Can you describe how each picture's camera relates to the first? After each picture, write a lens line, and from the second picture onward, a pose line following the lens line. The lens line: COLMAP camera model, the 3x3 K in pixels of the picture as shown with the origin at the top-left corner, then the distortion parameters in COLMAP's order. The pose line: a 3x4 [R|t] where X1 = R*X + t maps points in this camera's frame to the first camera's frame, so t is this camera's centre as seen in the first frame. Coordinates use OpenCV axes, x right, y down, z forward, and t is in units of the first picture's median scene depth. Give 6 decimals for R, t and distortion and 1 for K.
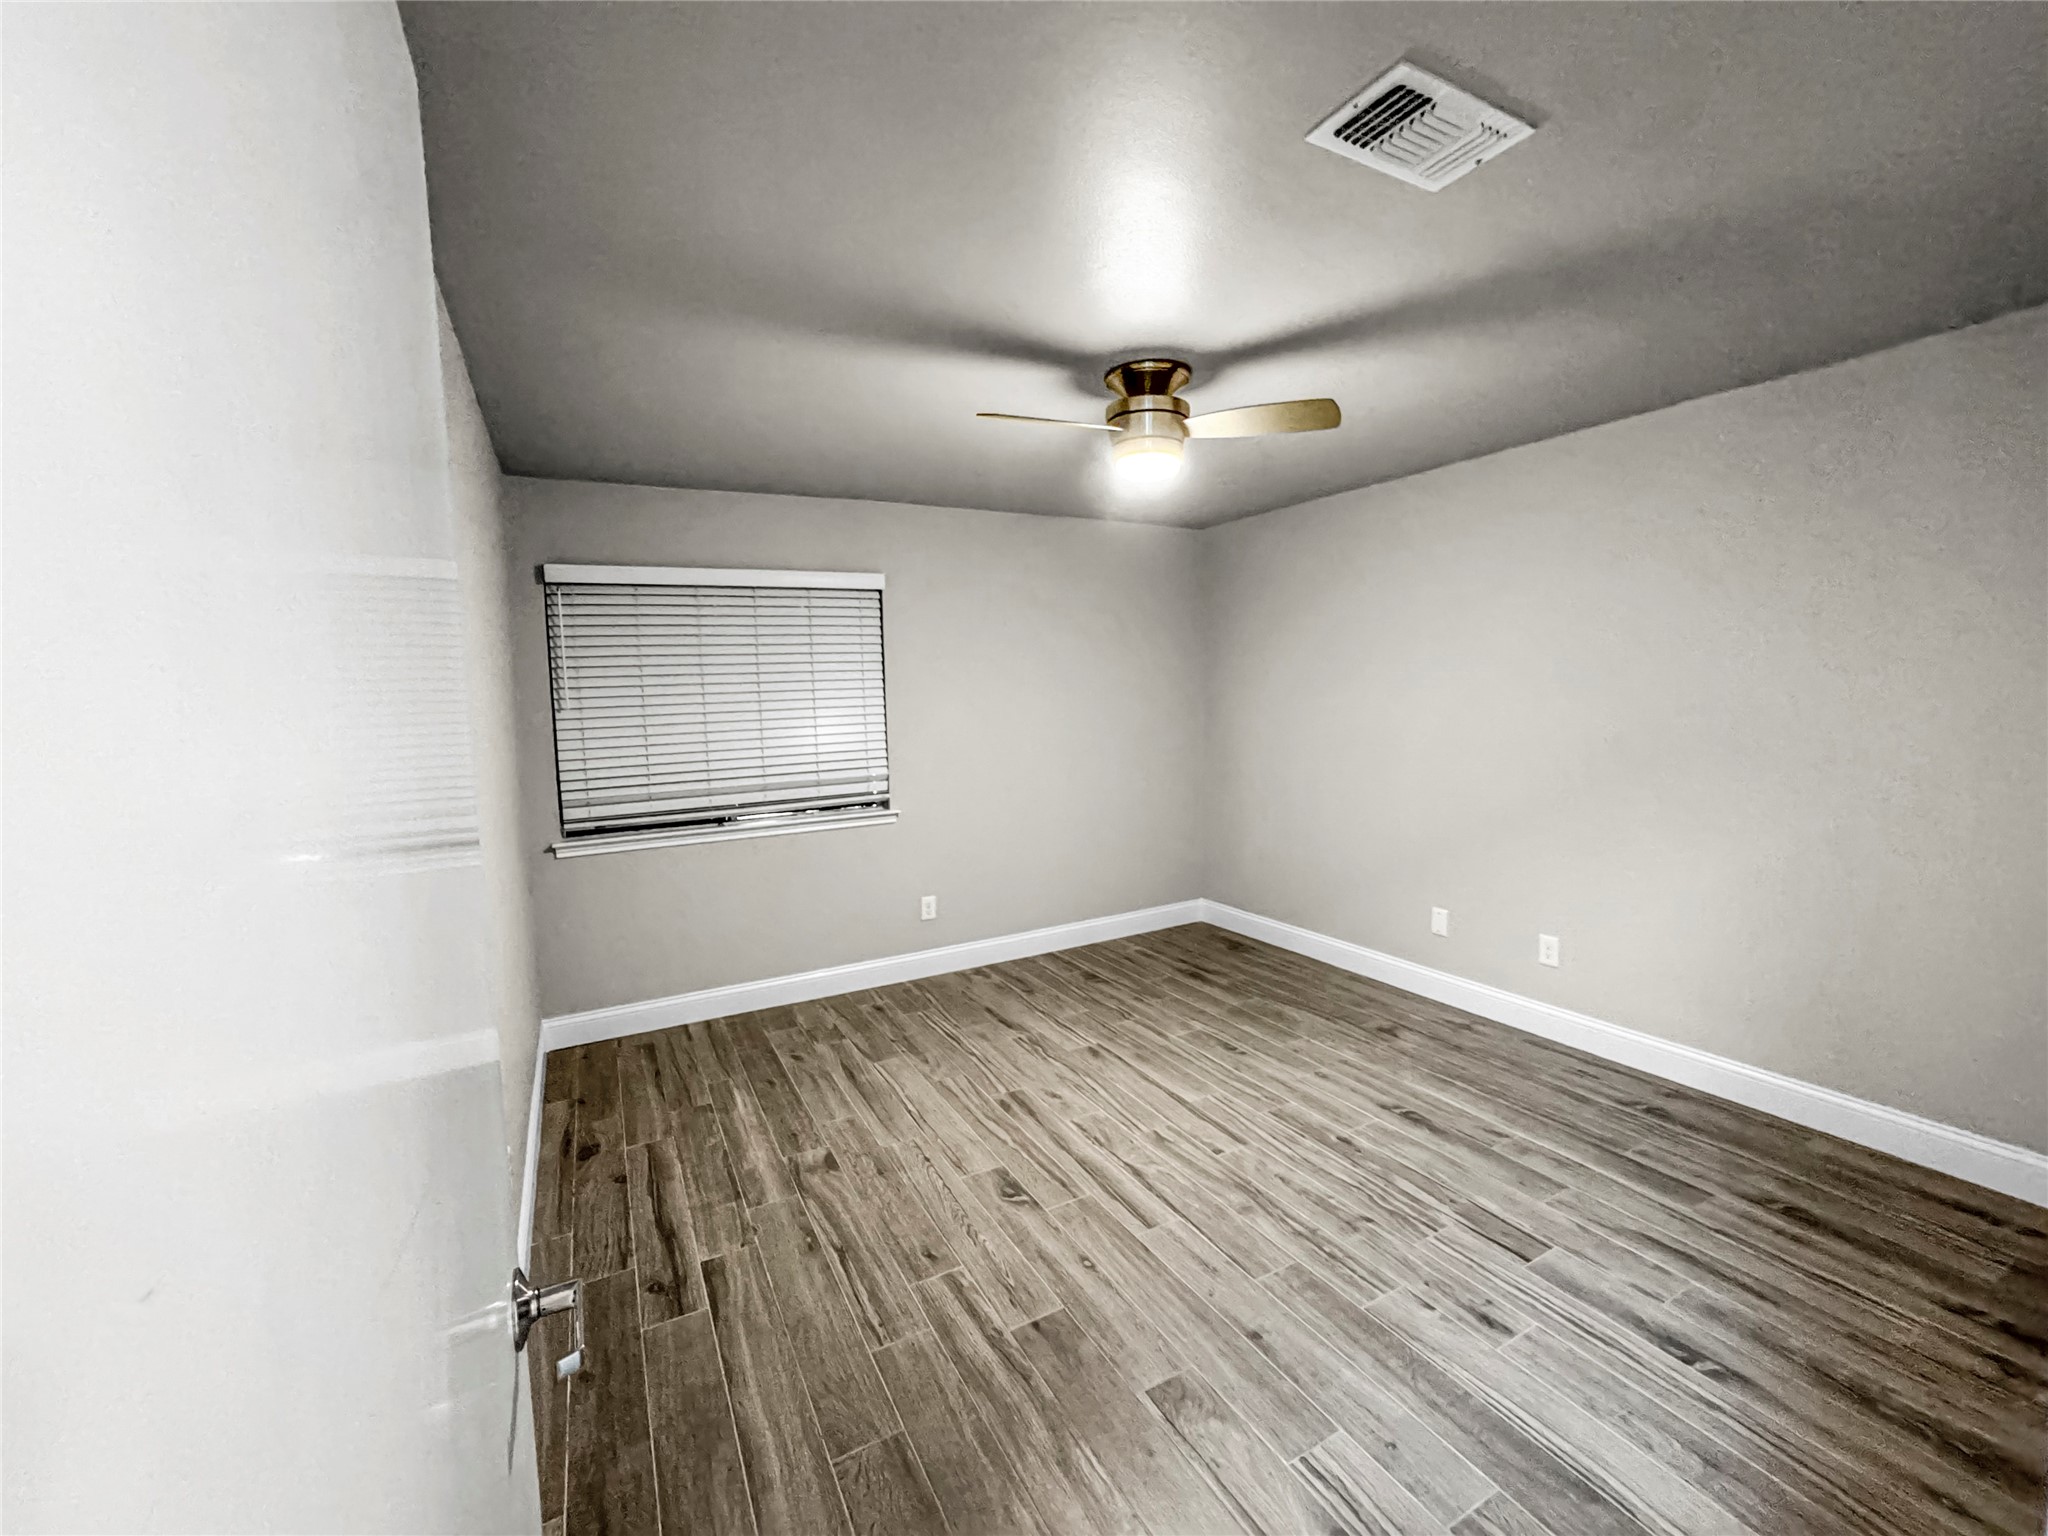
lens RADIAL K [[866.2, 0, 1026.0], [0, 866.2, 759.4], [0, 0, 1]] dist [-0.020950, 0.009693]
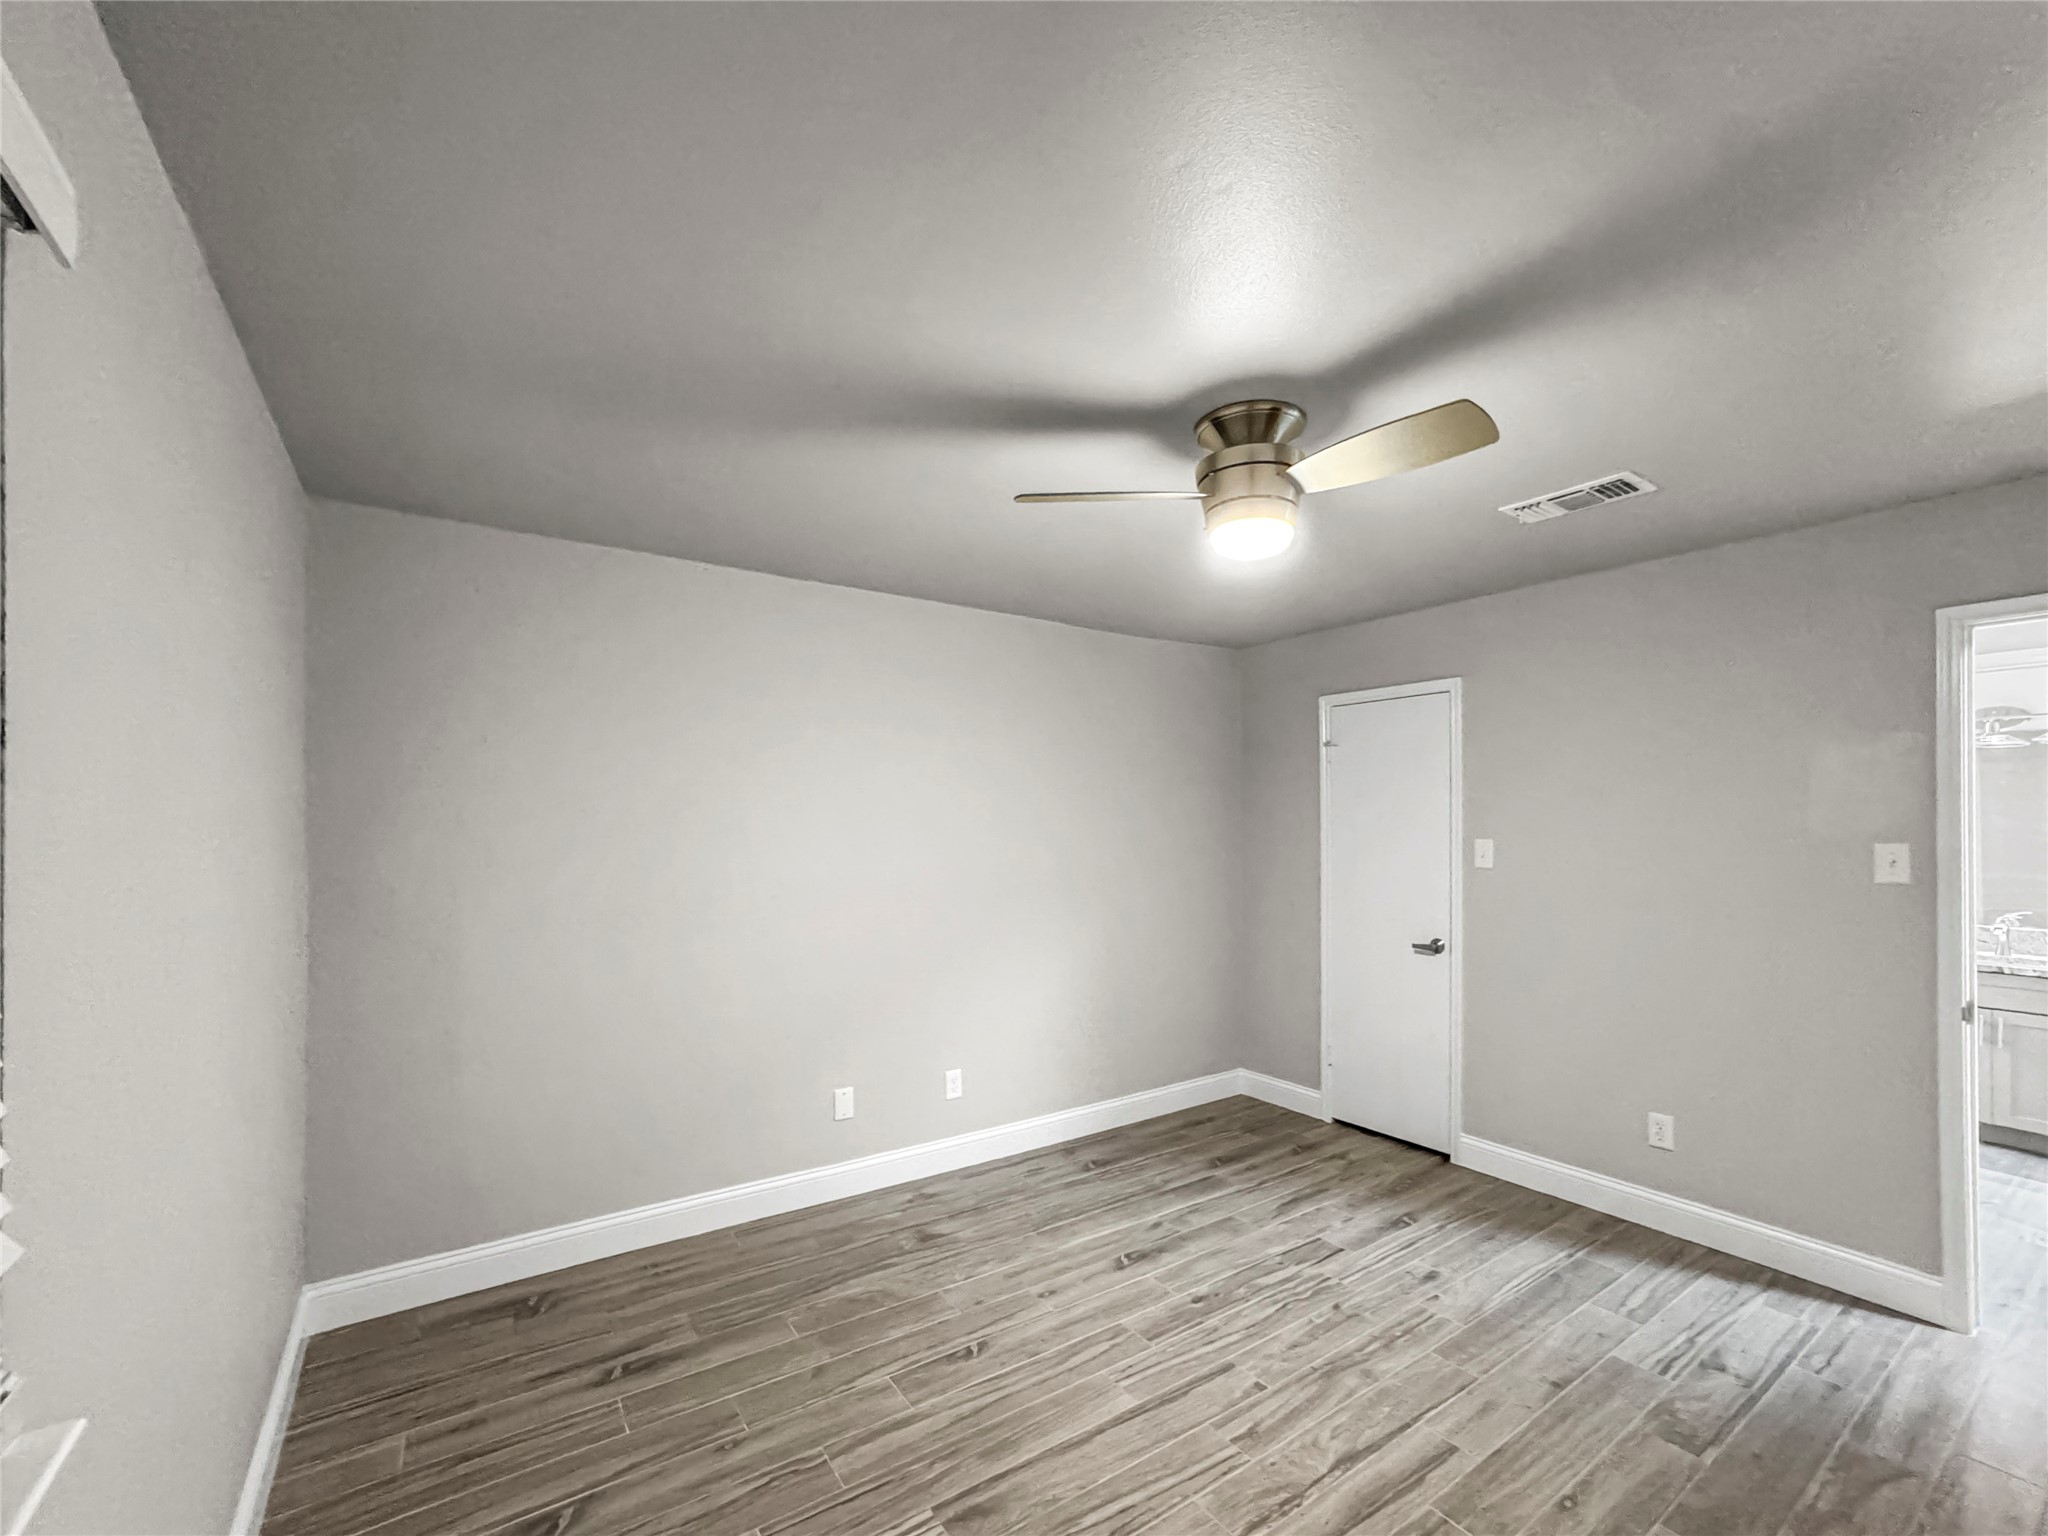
lens RADIAL K [[866.2, 0, 1015.6], [0, 866.2, 815.8], [0, 0, 1]] dist [-0.020950, 0.009693]
pose [[-0.125967, 0.047007, 0.990920, -0.580679], [0.080017, 0.996104, -0.037081, -0.075190], [-0.988802, 0.074620, -0.129237, 1.285794]]
